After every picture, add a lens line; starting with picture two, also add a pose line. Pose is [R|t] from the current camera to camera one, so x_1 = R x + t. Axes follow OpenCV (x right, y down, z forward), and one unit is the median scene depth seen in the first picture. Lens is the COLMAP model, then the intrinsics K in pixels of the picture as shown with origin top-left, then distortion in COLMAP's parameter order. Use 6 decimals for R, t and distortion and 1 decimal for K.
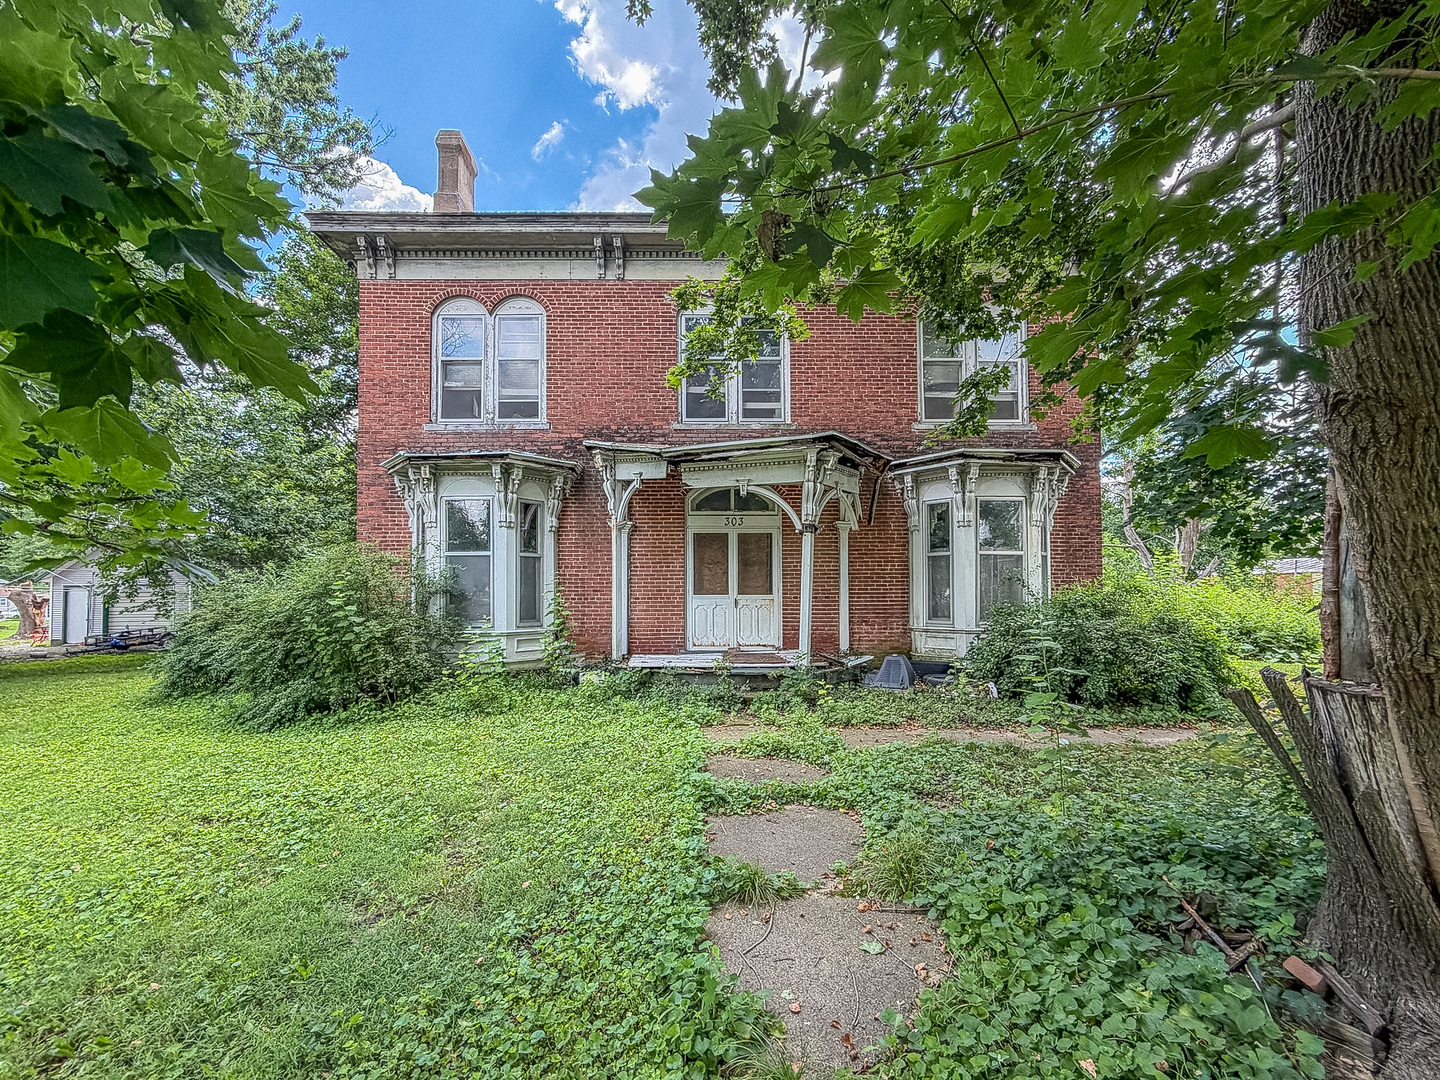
lens RADIAL K [[579.9, 0, 719.7], [0, 579.9, 553.3], [0, 0, 1]] dist [0.002232, 0.000073]
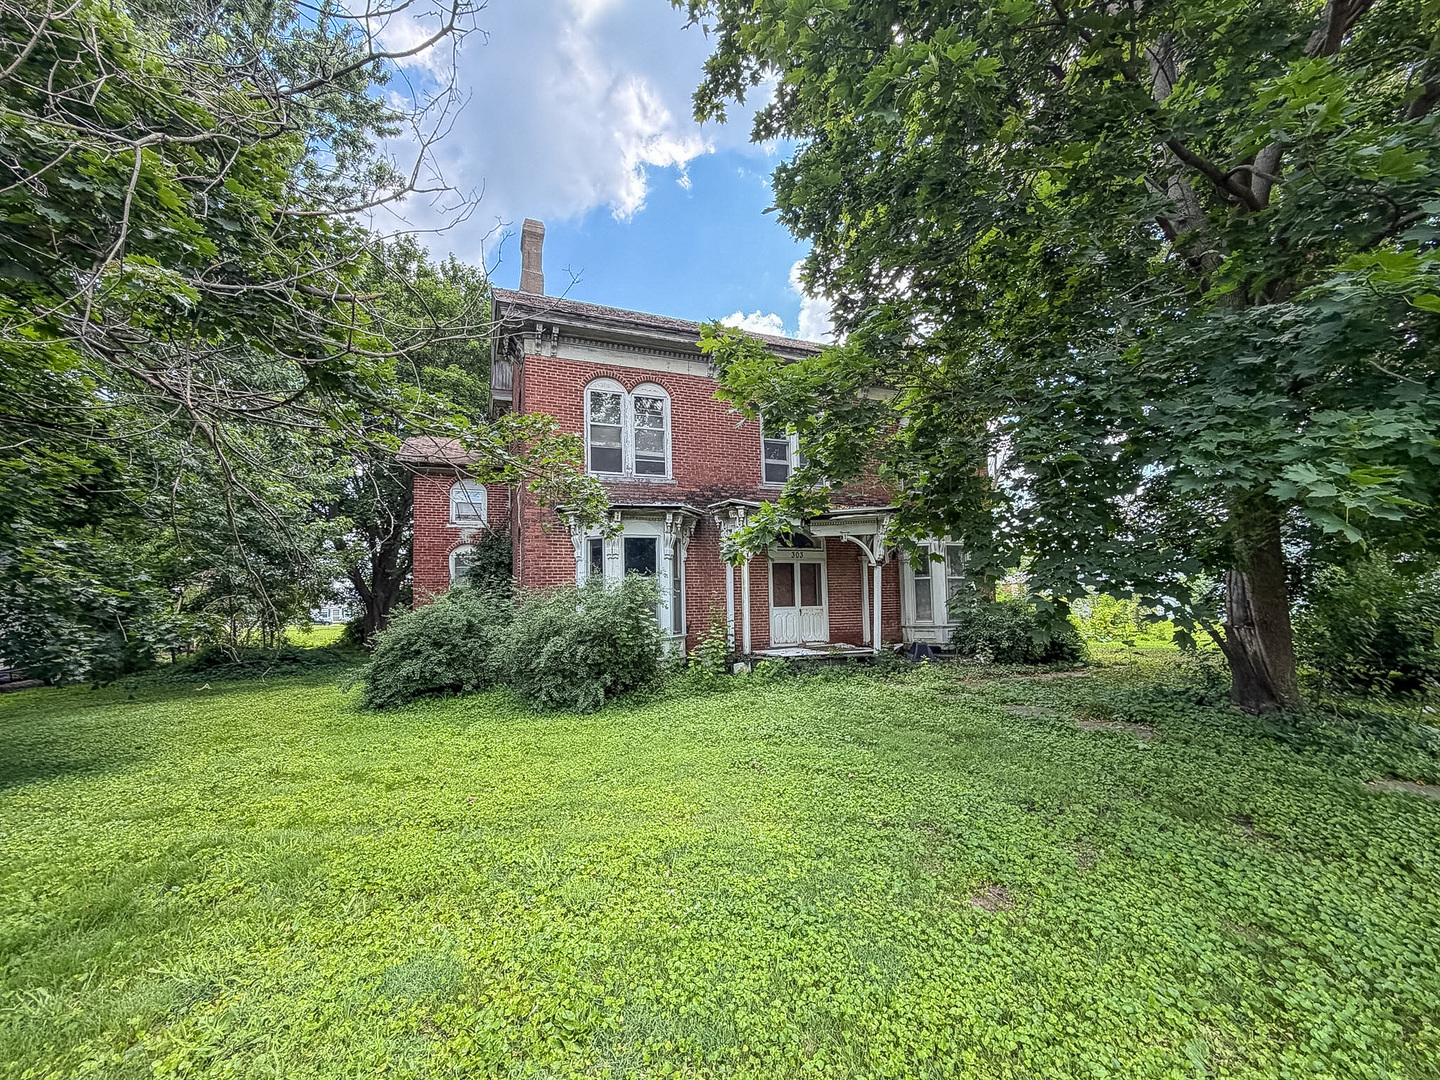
lens RADIAL K [[579.9, 0, 718.9], [0, 579.9, 533.6], [0, 0, 1]] dist [0.002232, 0.000073]
pose [[0.933737, 0.025898, 0.357022, -0.673203], [-0.005568, 0.998310, -0.057854, -0.023804], [-0.357917, 0.052033, 0.932303, -0.271942]]
